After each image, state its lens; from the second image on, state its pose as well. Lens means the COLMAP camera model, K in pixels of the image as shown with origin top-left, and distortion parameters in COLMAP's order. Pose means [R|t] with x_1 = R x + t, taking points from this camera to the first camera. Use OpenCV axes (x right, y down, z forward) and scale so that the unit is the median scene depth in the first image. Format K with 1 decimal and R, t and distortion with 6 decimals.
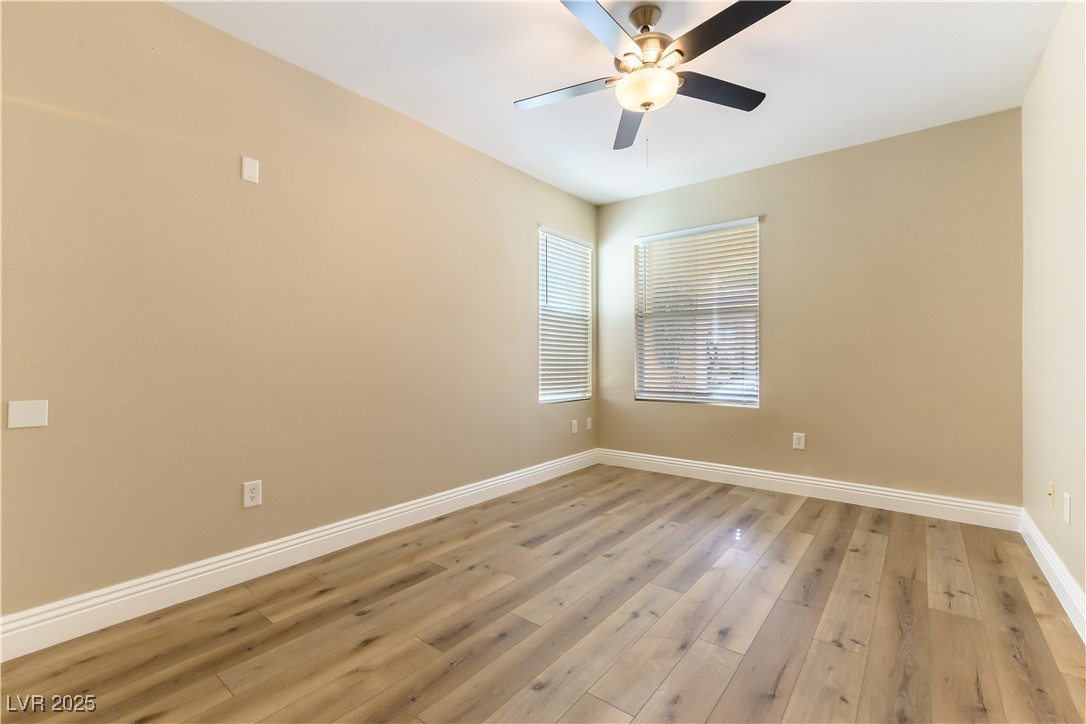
lens RADIAL K [[476.4, 0, 550.1], [0, 476.4, 359.2], [0, 0, 1]] dist [0.001496, -0.000390]
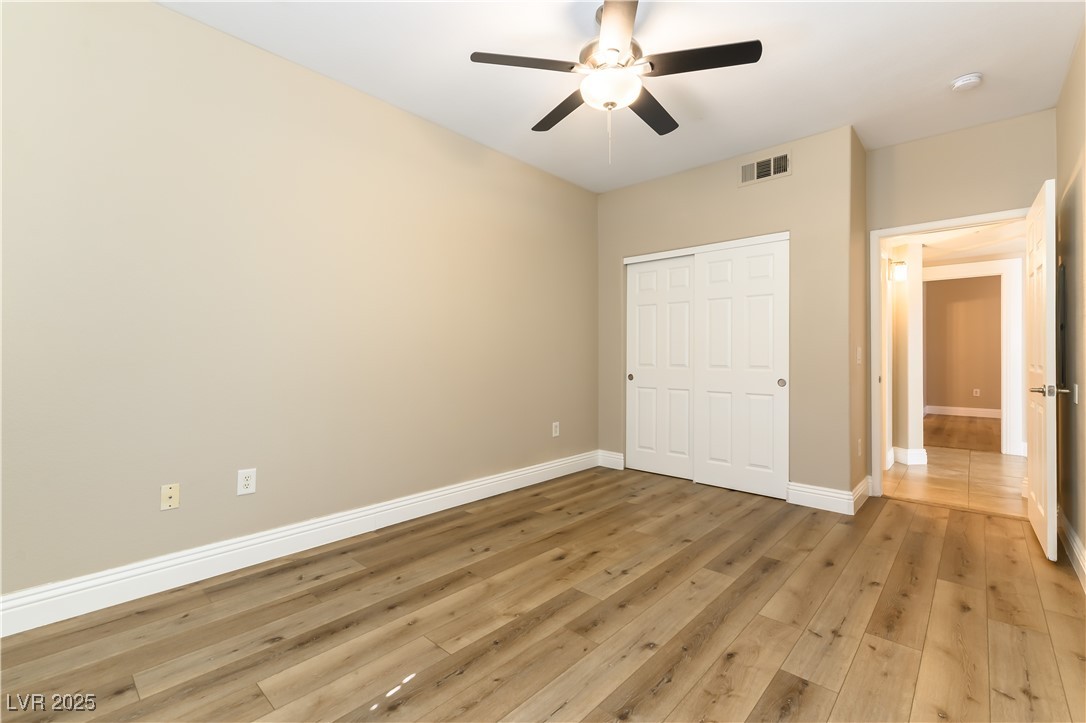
lens RADIAL K [[476.4, 0, 542.0], [0, 476.4, 355.8], [0, 0, 1]] dist [0.001496, -0.000390]
pose [[-0.996155, -0.000586, 0.087609, 0.257463], [-0.000351, 0.999996, 0.002700, 0.002206], [-0.087610, 0.002659, -0.996151, 2.019071]]
